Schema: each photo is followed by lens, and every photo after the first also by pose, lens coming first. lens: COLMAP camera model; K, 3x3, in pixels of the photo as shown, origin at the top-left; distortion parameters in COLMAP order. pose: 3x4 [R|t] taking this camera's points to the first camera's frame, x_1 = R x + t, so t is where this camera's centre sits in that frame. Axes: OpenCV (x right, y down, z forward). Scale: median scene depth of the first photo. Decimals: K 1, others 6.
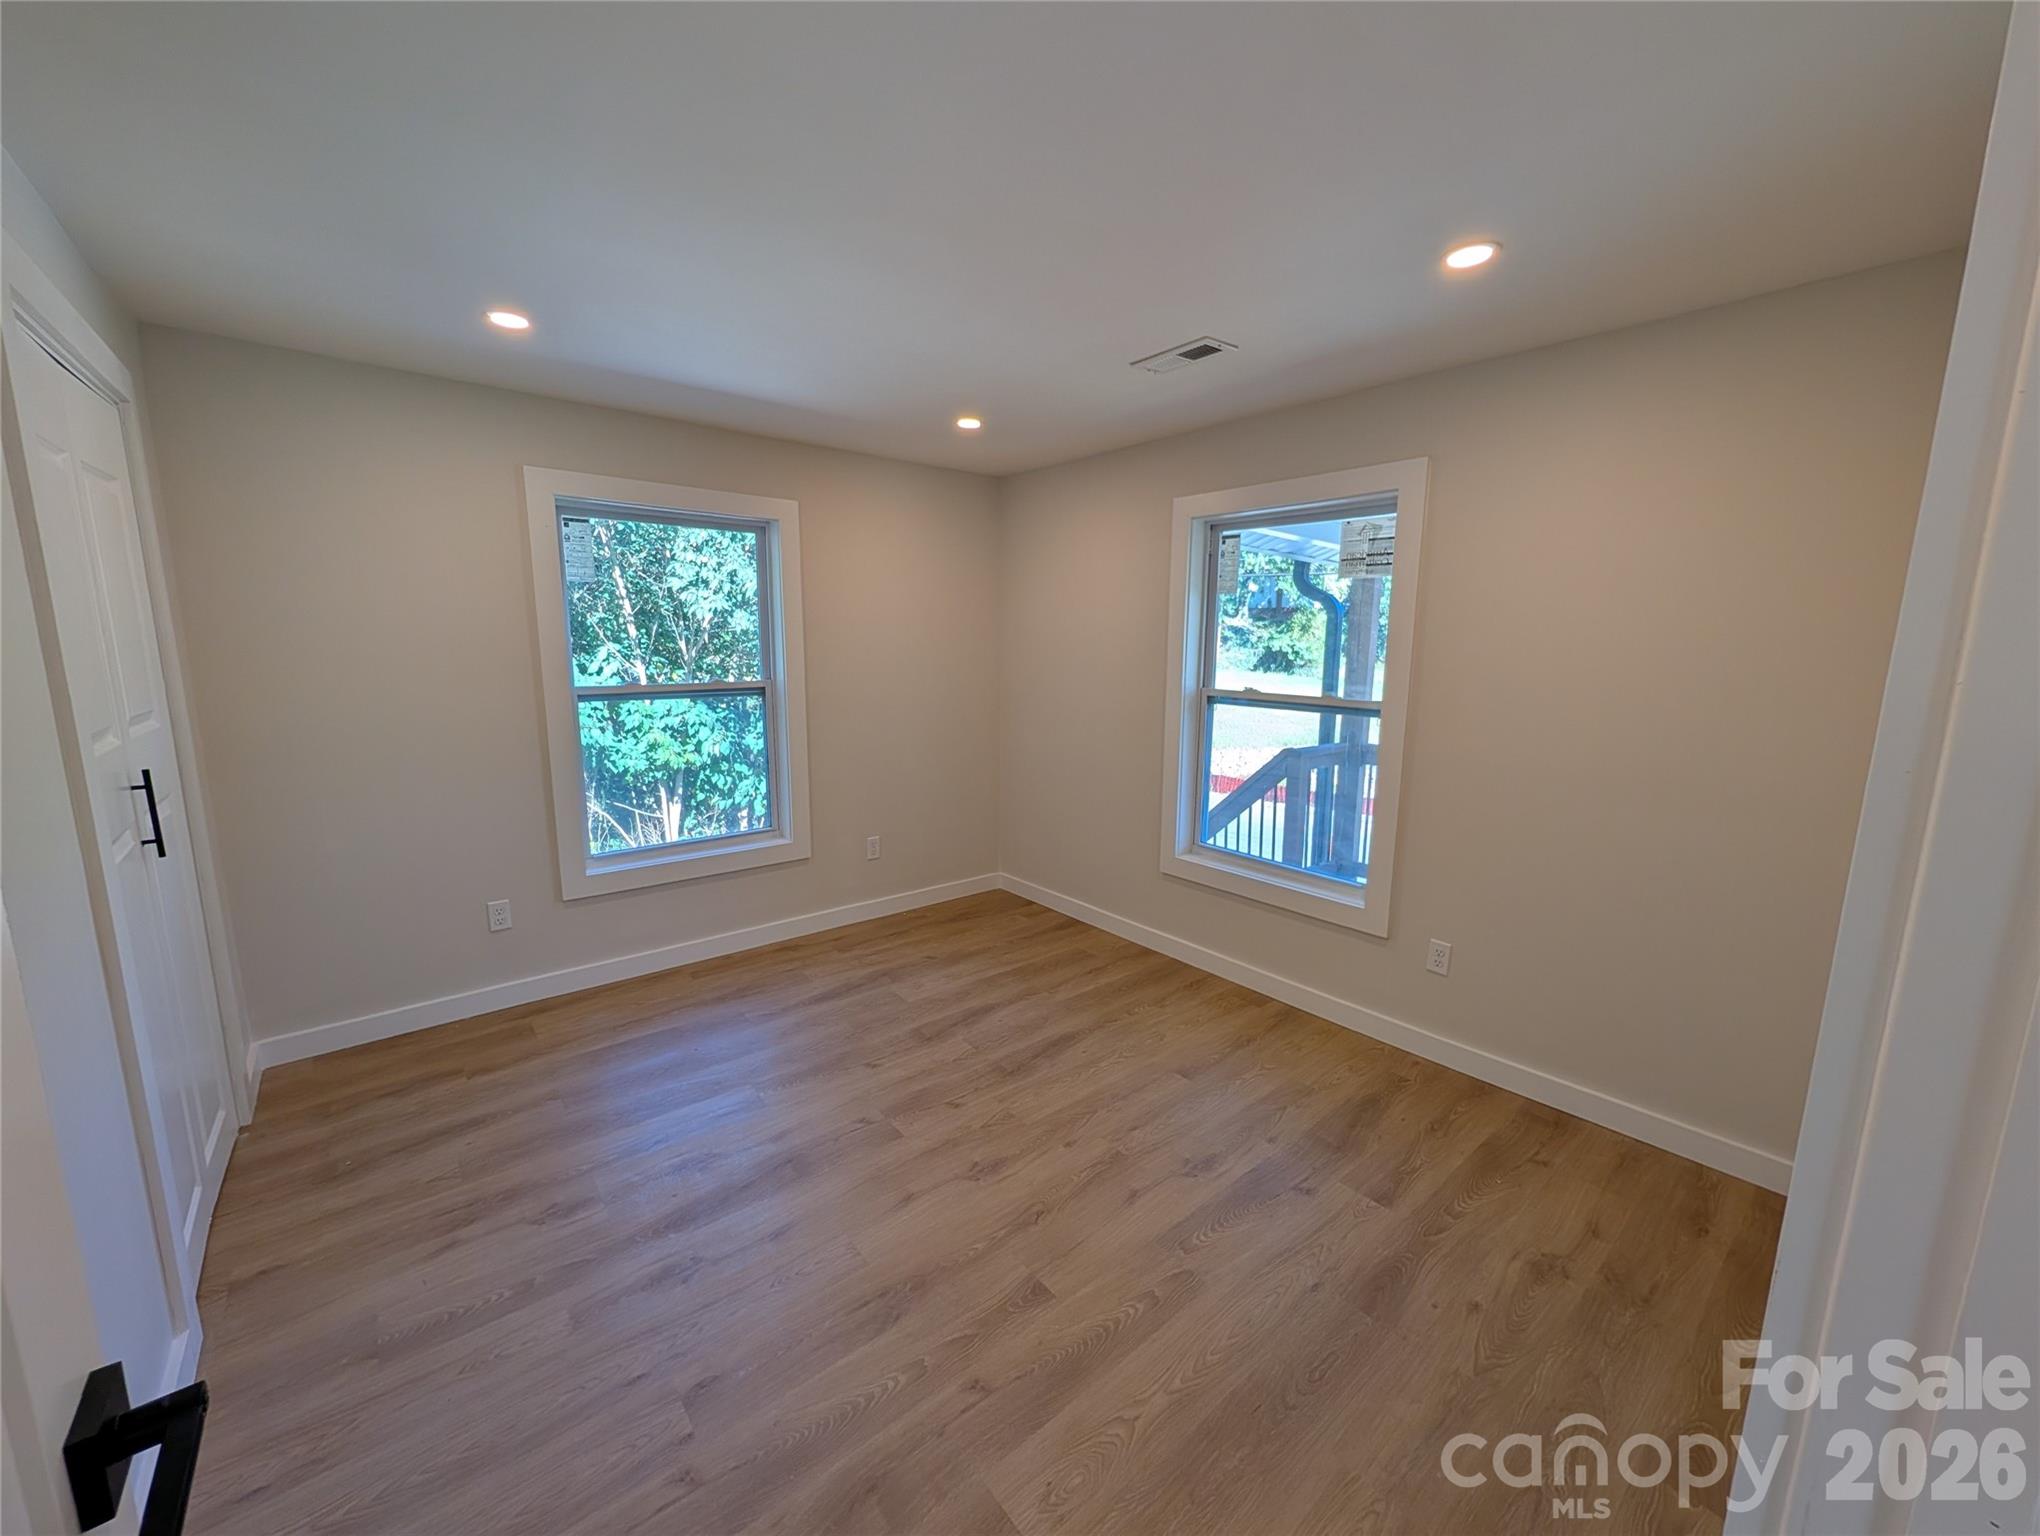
lens RADIAL K [[787.2, 0, 1022.5], [0, 787.2, 765.5], [0, 0, 1]] dist [-0.001856, 0.001674]
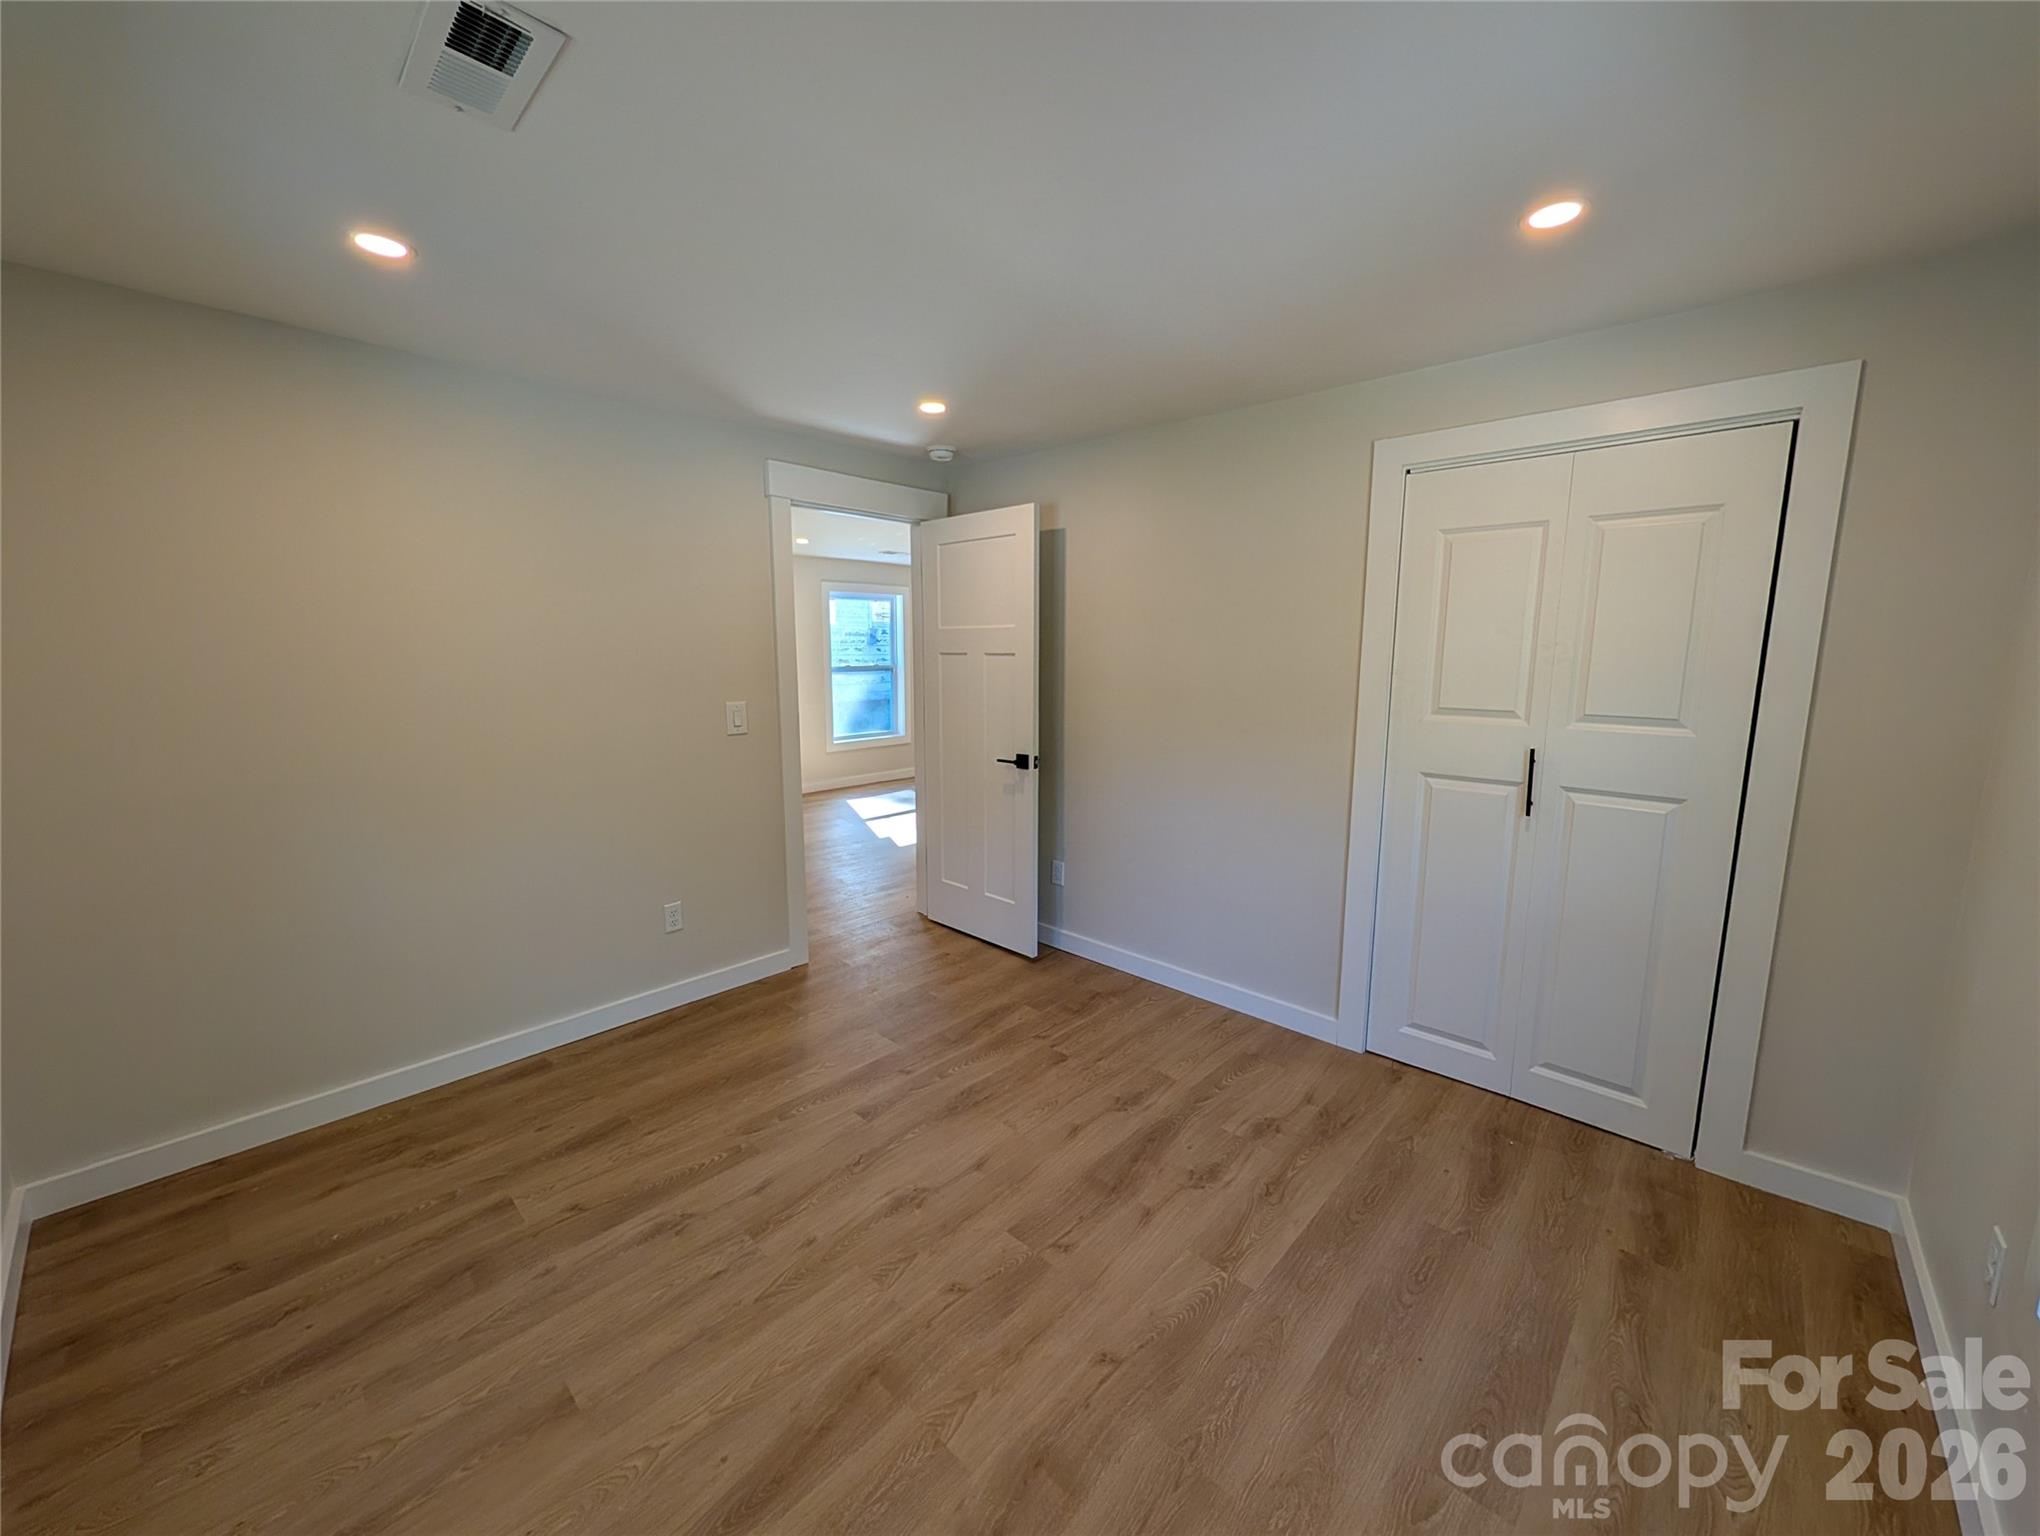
lens RADIAL K [[787.2, 0, 1022.5], [0, 787.2, 765.5], [0, 0, 1]] dist [-0.001856, 0.001674]
pose [[-0.991673, 0.009770, -0.128413, -0.065762], [-0.030874, 0.950007, 0.310698, -0.283876], [0.125029, 0.312076, -0.941794, 1.715280]]
